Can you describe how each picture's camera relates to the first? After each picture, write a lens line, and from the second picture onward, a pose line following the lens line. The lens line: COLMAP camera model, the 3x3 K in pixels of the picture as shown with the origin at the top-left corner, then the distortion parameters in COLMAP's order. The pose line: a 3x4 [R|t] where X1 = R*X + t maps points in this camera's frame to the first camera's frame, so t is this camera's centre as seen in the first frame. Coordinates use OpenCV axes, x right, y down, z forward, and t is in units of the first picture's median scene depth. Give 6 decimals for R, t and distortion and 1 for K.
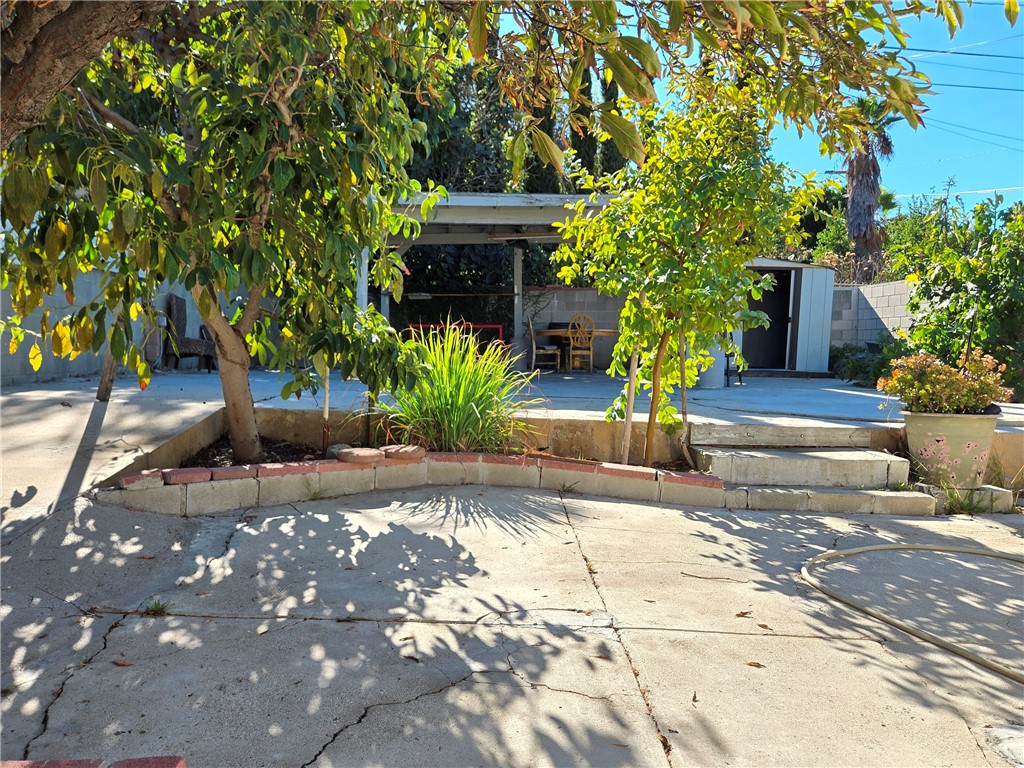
lens RADIAL K [[791.0, 0, 511.6], [0, 791.0, 380.4], [0, 0, 1]] dist [0.052673, -0.040694]
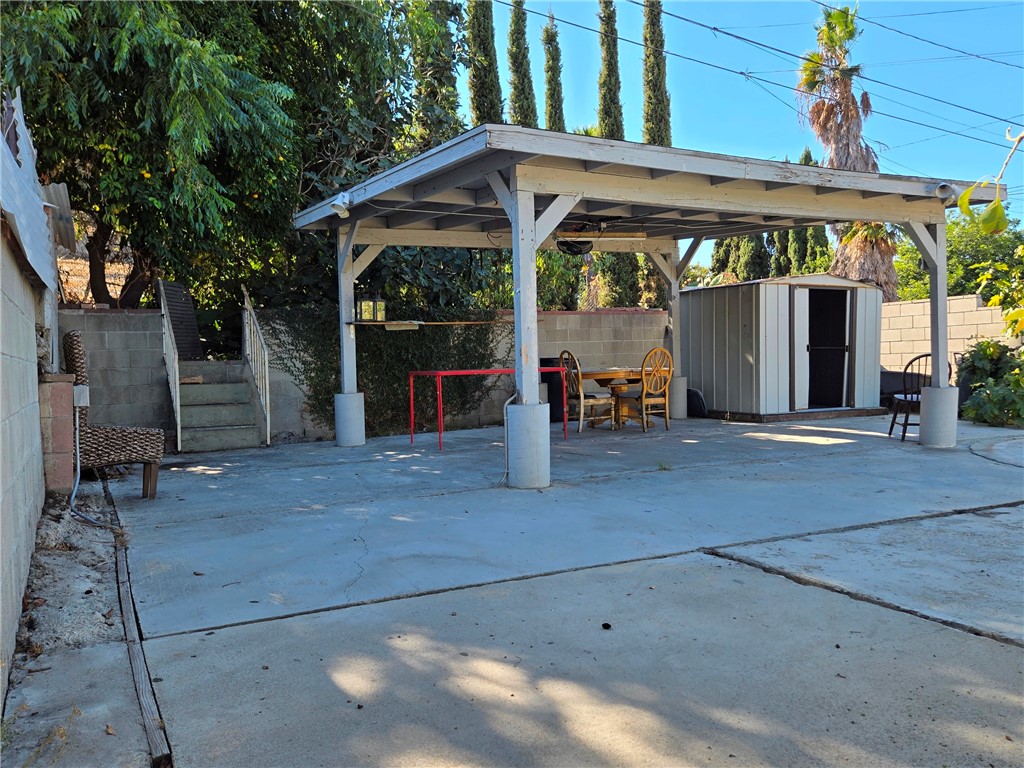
lens RADIAL K [[791.0, 0, 512.4], [0, 791.0, 380.9], [0, 0, 1]] dist [0.052673, -0.040694]
pose [[0.885451, -0.043519, 0.462691, -0.798291], [0.055087, 0.998415, -0.011512, -0.115843], [-0.461457, 0.035682, 0.886445, 0.930715]]
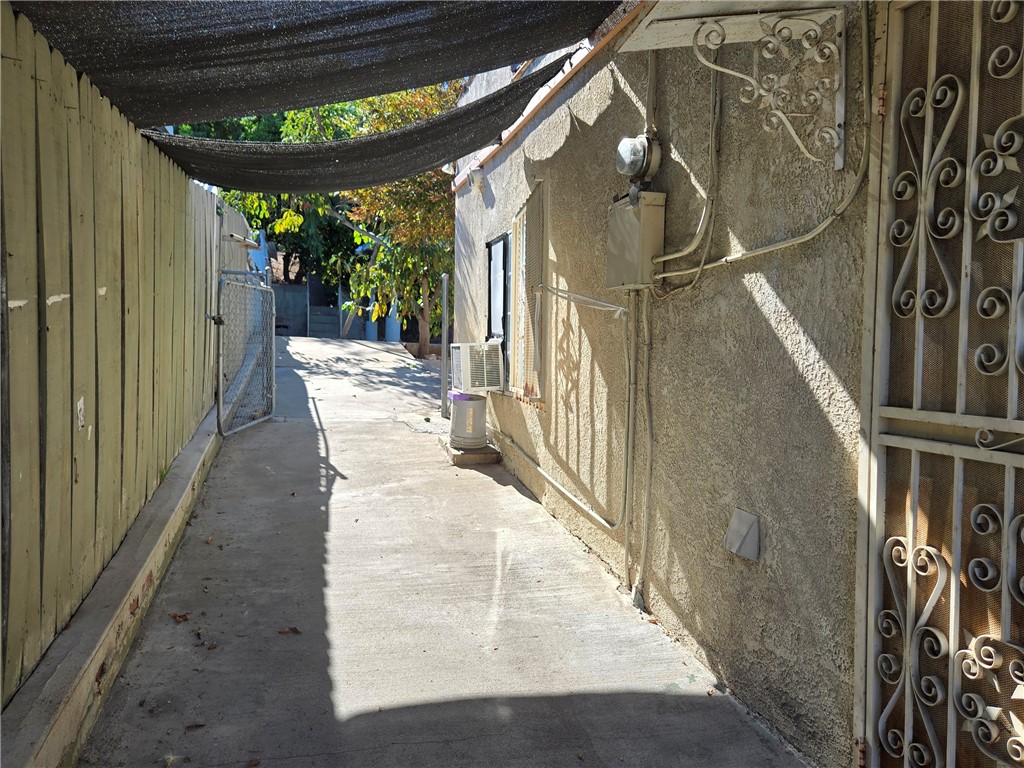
lens RADIAL K [[791.0, 0, 513.0], [0, 791.0, 382.6], [0, 0, 1]] dist [0.052673, -0.040694]
pose [[0.967800, 0.006138, 0.251647, -0.677473], [-0.007477, 0.999963, 0.004365, 0.144672], [-0.251610, -0.006106, 0.967809, -1.422755]]
